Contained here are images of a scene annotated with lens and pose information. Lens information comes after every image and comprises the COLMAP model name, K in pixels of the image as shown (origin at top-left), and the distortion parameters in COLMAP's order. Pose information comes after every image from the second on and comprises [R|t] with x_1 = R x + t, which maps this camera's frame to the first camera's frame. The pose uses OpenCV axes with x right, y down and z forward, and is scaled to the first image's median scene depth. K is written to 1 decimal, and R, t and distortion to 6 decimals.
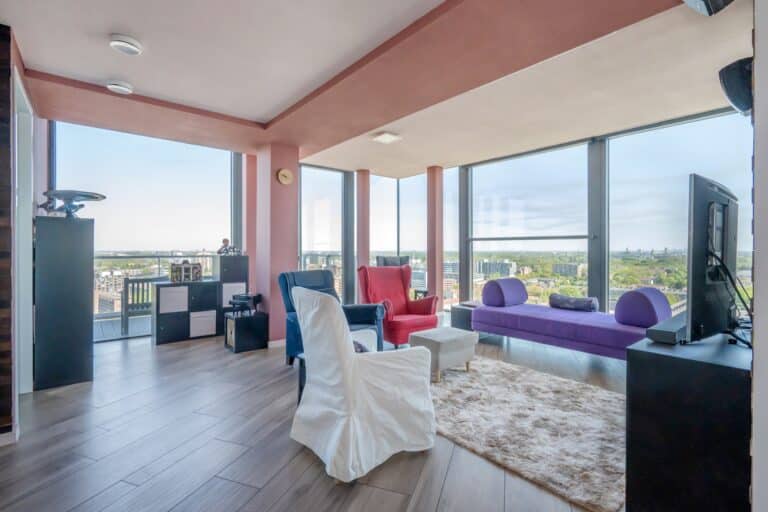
lens RADIAL K [[355.2, 0, 387.8], [0, 355.2, 252.1], [0, 0, 1]] dist [-0.004708, 0.000003]
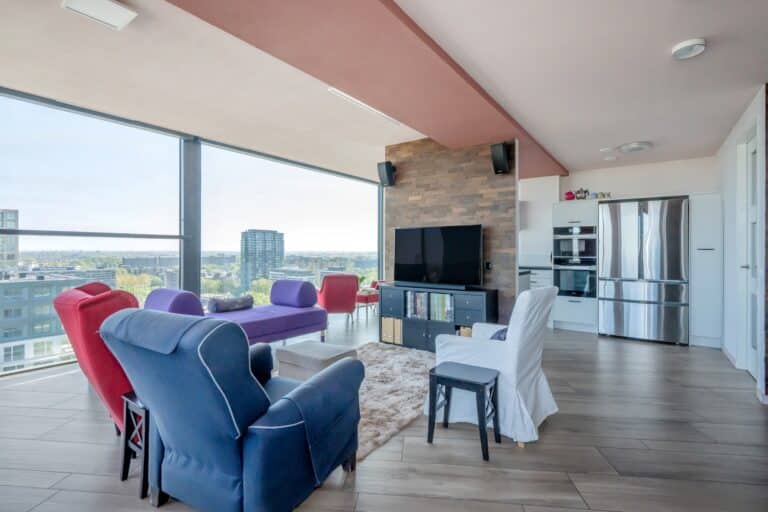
lens RADIAL K [[355.2, 0, 385.2], [0, 355.2, 255.1], [0, 0, 1]] dist [-0.004708, 0.000003]
pose [[-0.252645, -0.014627, 0.967448, -0.521378], [0.002927, 0.999870, 0.015882, -0.009174], [-0.967555, 0.006845, -0.252569, 0.758092]]
